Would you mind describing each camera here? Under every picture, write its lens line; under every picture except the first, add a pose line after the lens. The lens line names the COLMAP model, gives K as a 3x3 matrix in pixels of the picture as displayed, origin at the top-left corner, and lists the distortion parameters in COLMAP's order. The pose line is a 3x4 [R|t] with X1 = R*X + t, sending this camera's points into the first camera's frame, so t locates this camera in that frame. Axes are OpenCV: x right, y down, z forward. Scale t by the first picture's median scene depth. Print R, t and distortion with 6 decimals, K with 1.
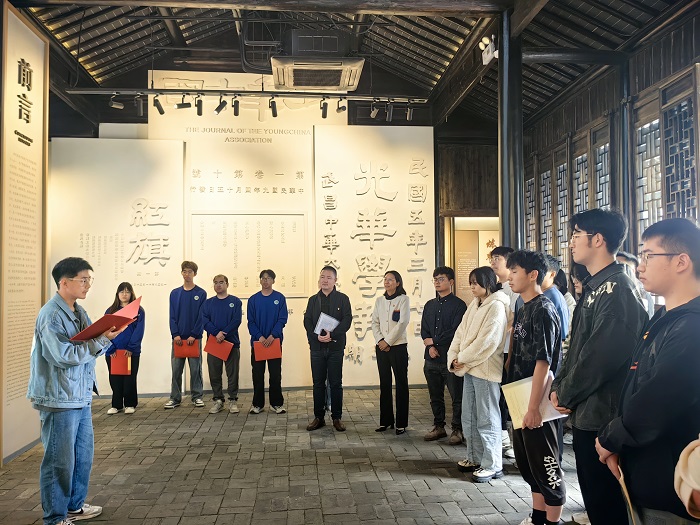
lens RADIAL K [[558.1, 0, 351.1], [0, 558.1, 262.4], [0, 0, 1]] dist [0.025196, -0.023233]
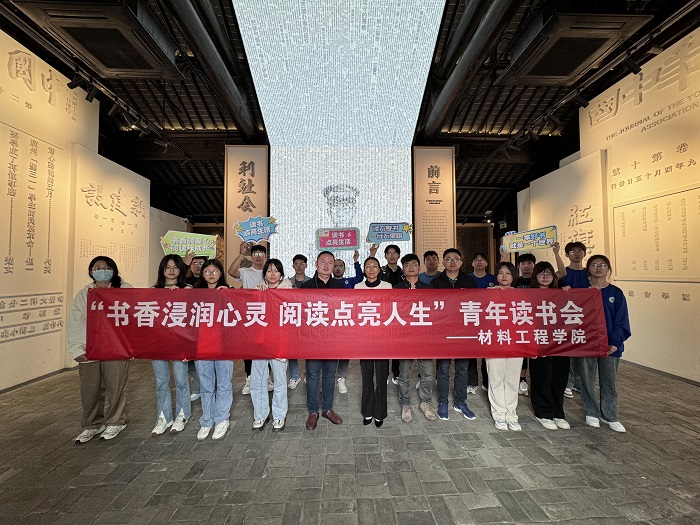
lens RADIAL K [[280.9, 0, 350.0], [0, 280.9, 260.3], [0, 0, 1]] dist [-0.002116, 0.000255]
pose [[-0.058531, -0.029799, -0.997841, 0.341227], [0.051793, 0.998118, -0.032845, 0.014635], [0.996941, -0.053603, -0.056877, 0.494008]]
